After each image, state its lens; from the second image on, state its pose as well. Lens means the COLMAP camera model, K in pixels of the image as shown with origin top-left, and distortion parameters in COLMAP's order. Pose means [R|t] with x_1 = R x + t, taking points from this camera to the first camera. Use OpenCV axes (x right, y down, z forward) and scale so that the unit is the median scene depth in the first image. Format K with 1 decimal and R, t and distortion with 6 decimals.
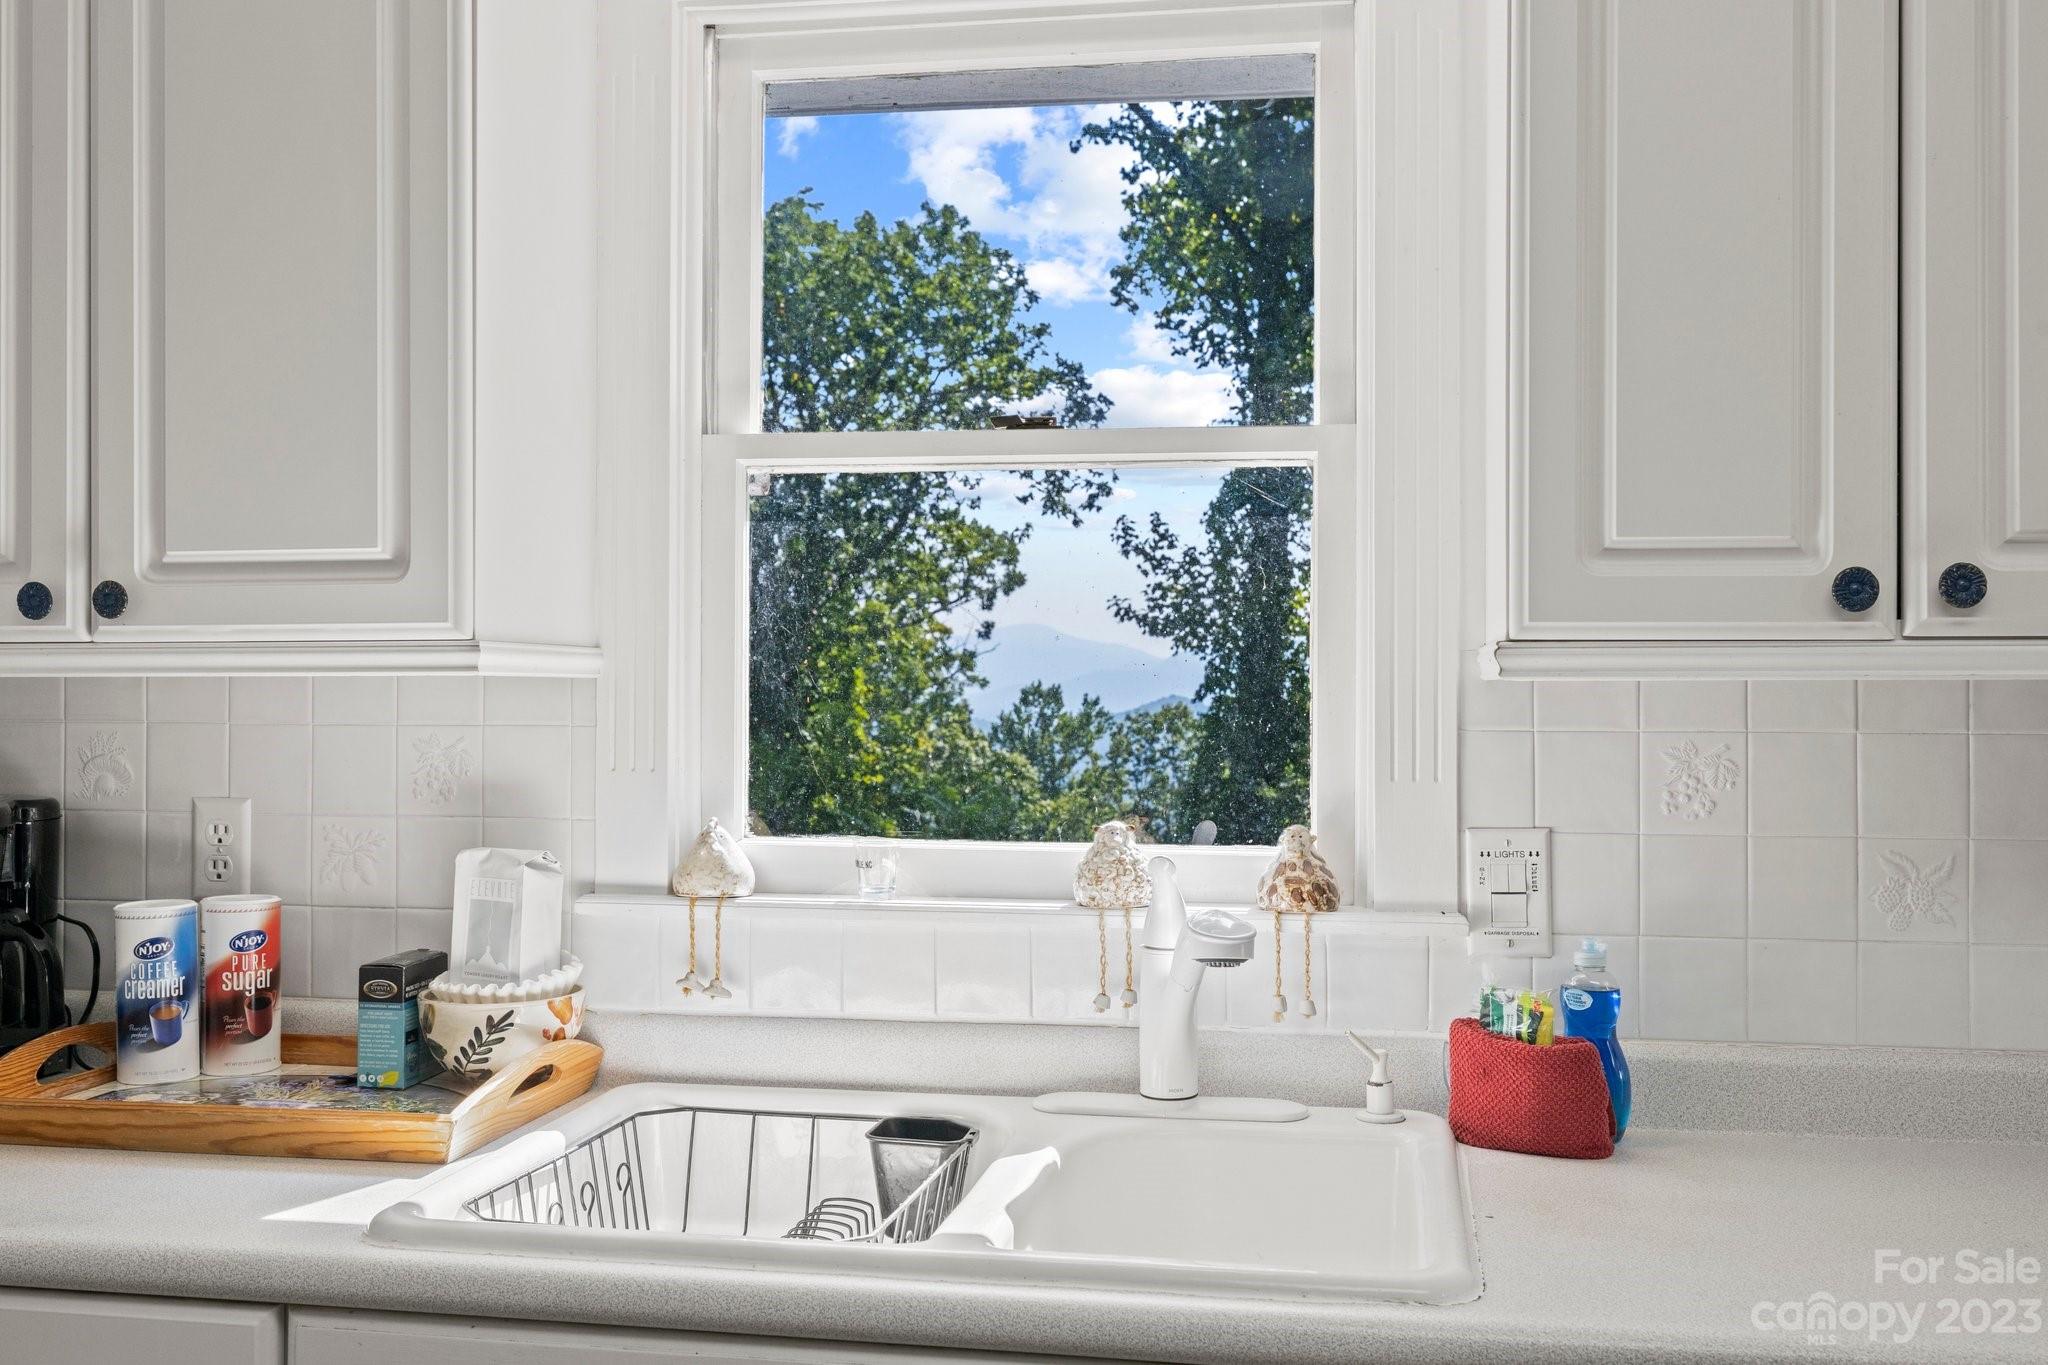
lens RADIAL K [[2032.3, 0, 1080.7], [0, 2032.3, 678.4], [0, 0, 1]] dist [0.011508, 0.000000]
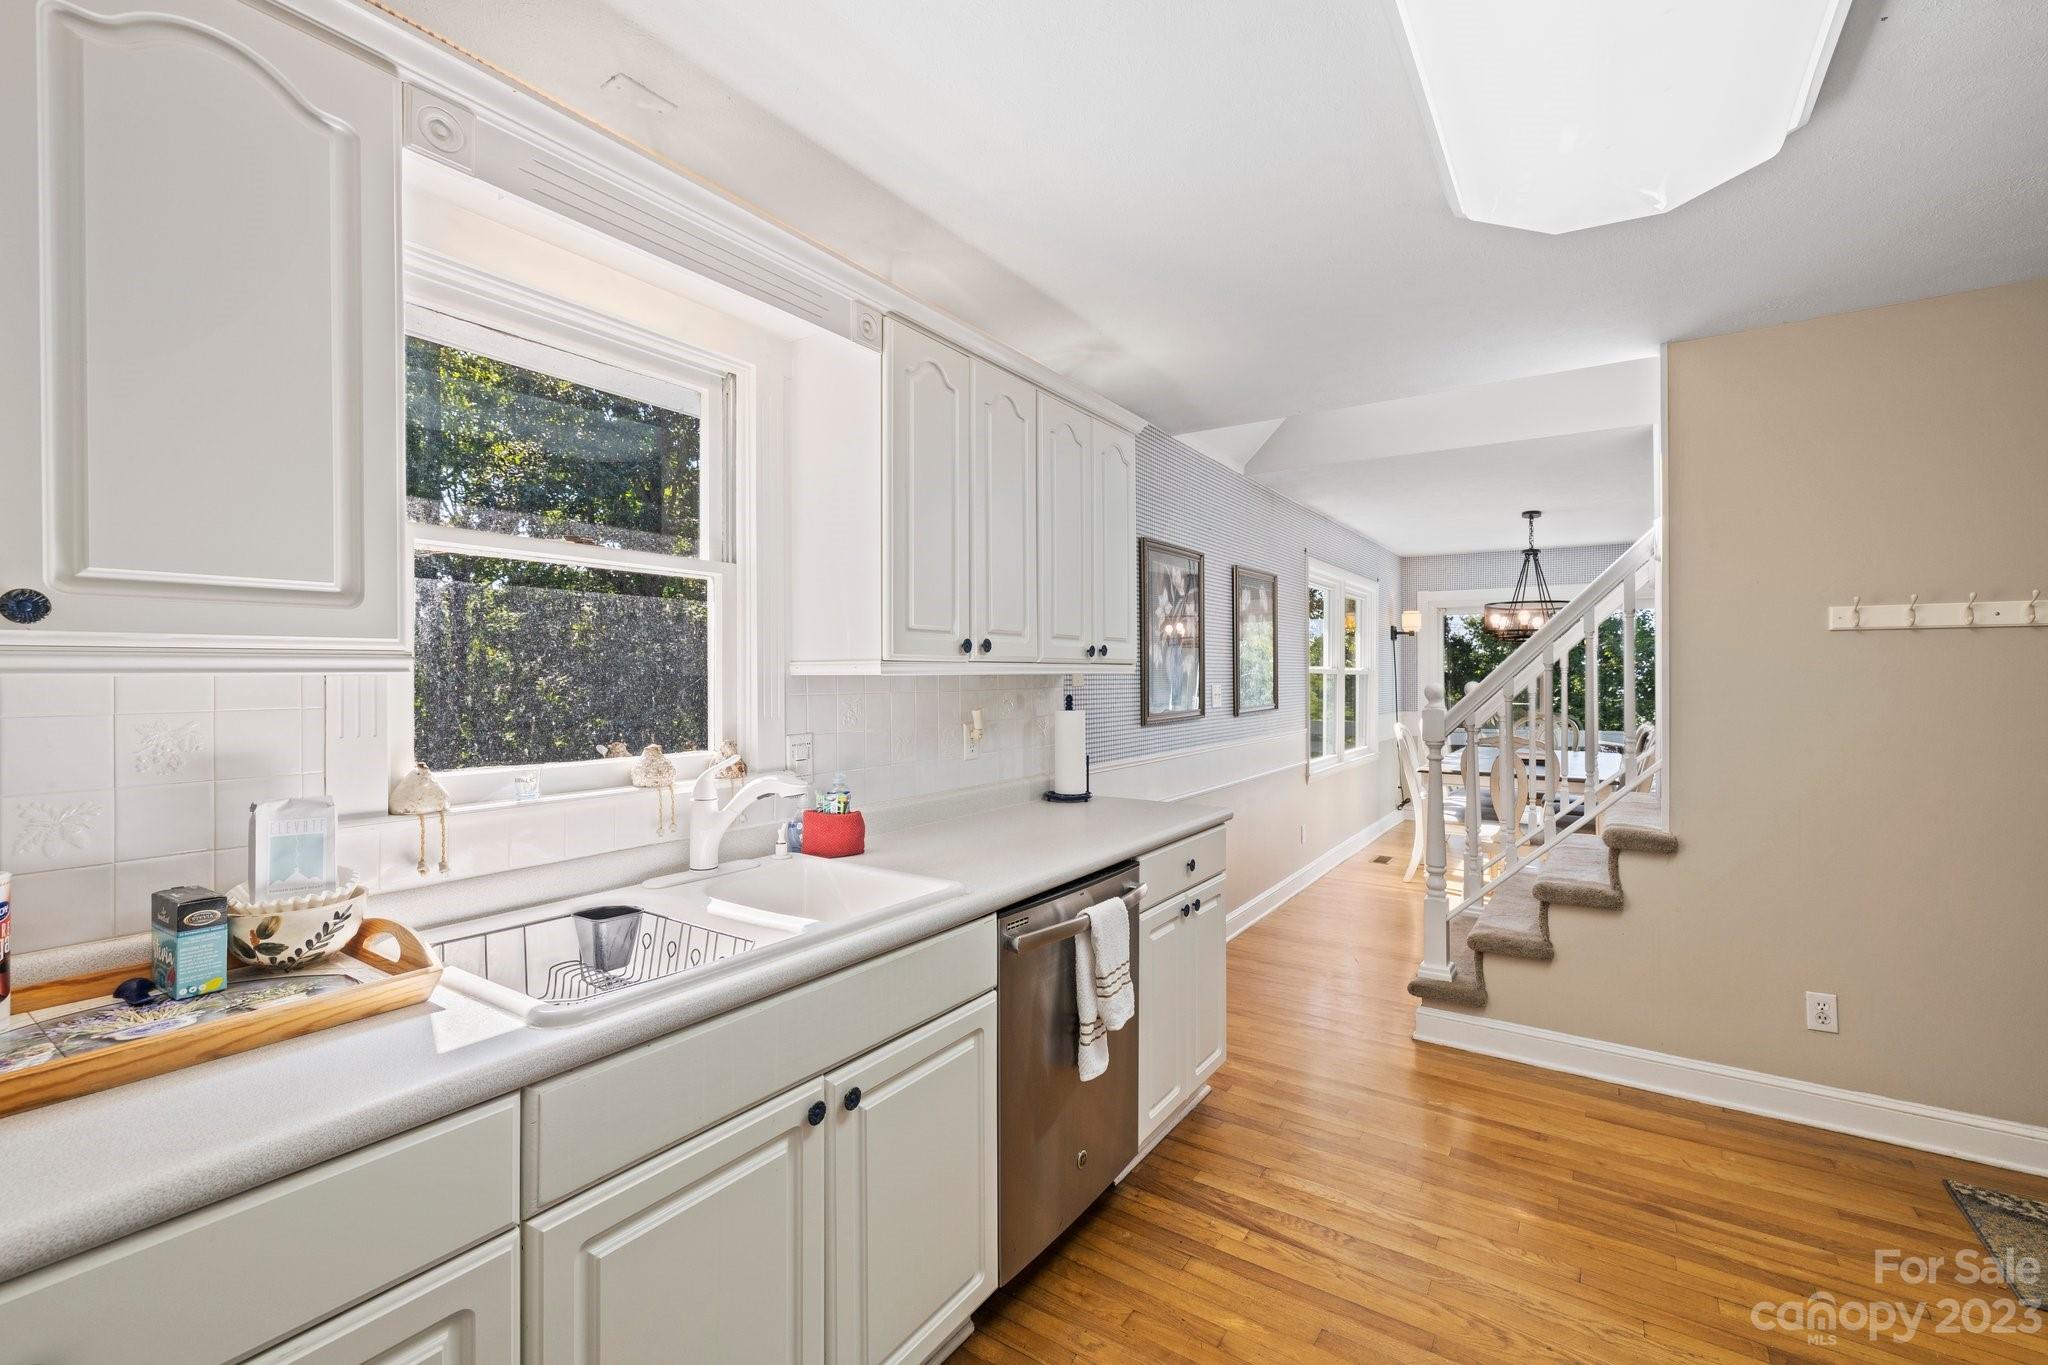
lens RADIAL K [[873.4, 0, 1030.5], [0, 873.4, 672.5], [0, 0, 1]] dist [0.000363, 0.000530]
pose [[0.401439, -0.001139, 0.915885, -0.654829], [0.000612, 0.999999, 0.000976, -0.003174], [-0.915886, 0.000169, 0.401439, 0.302784]]
